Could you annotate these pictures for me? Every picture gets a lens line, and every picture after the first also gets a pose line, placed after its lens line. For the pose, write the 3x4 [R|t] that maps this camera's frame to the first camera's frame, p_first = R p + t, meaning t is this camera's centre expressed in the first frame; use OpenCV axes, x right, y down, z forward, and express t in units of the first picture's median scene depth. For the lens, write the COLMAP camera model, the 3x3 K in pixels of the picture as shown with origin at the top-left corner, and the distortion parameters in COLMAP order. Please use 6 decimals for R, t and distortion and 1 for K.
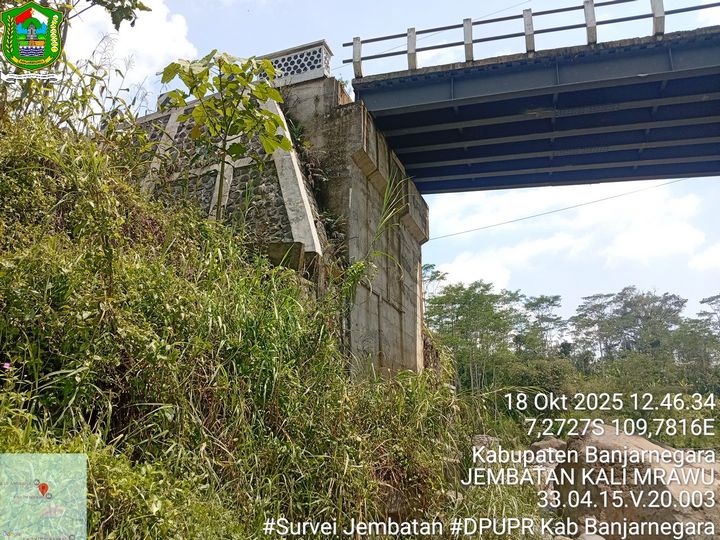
lens RADIAL K [[546.0, 0, 357.6], [0, 546.0, 268.0], [0, 0, 1]] dist [0.083398, -0.171452]
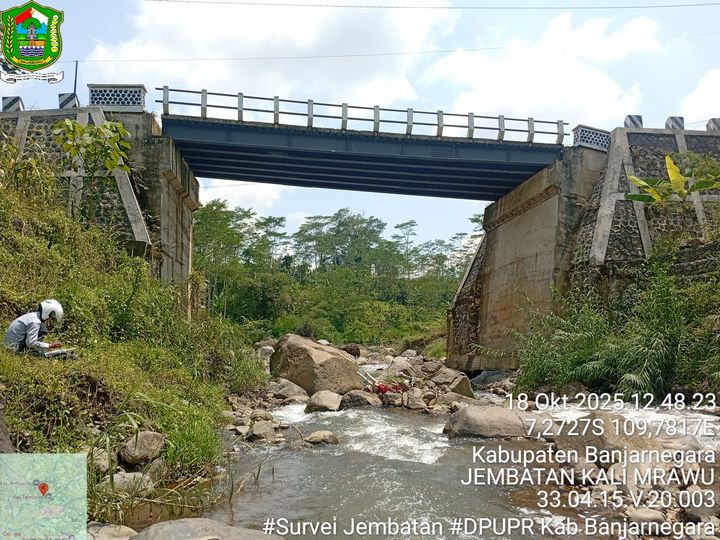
lens RADIAL K [[546.0, 0, 357.6], [0, 546.0, 268.0], [0, 0, 1]] dist [0.083398, -0.171452]
pose [[0.884589, 0.025996, 0.465647, -0.223923], [-0.104424, 0.984136, 0.143431, -0.200887], [-0.454531, -0.175502, 0.873270, -0.622938]]
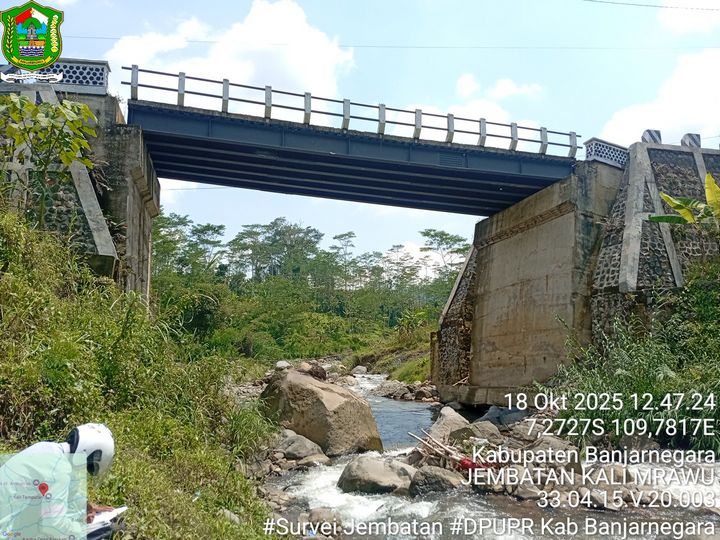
lens RADIAL K [[546.0, 0, 357.6], [0, 546.0, 268.0], [0, 0, 1]] dist [0.083398, -0.171452]
pose [[0.819209, 0.050824, 0.571239, -0.271303], [-0.137799, 0.984329, 0.110039, -0.176976], [-0.556694, -0.168861, 0.813374, -0.343346]]
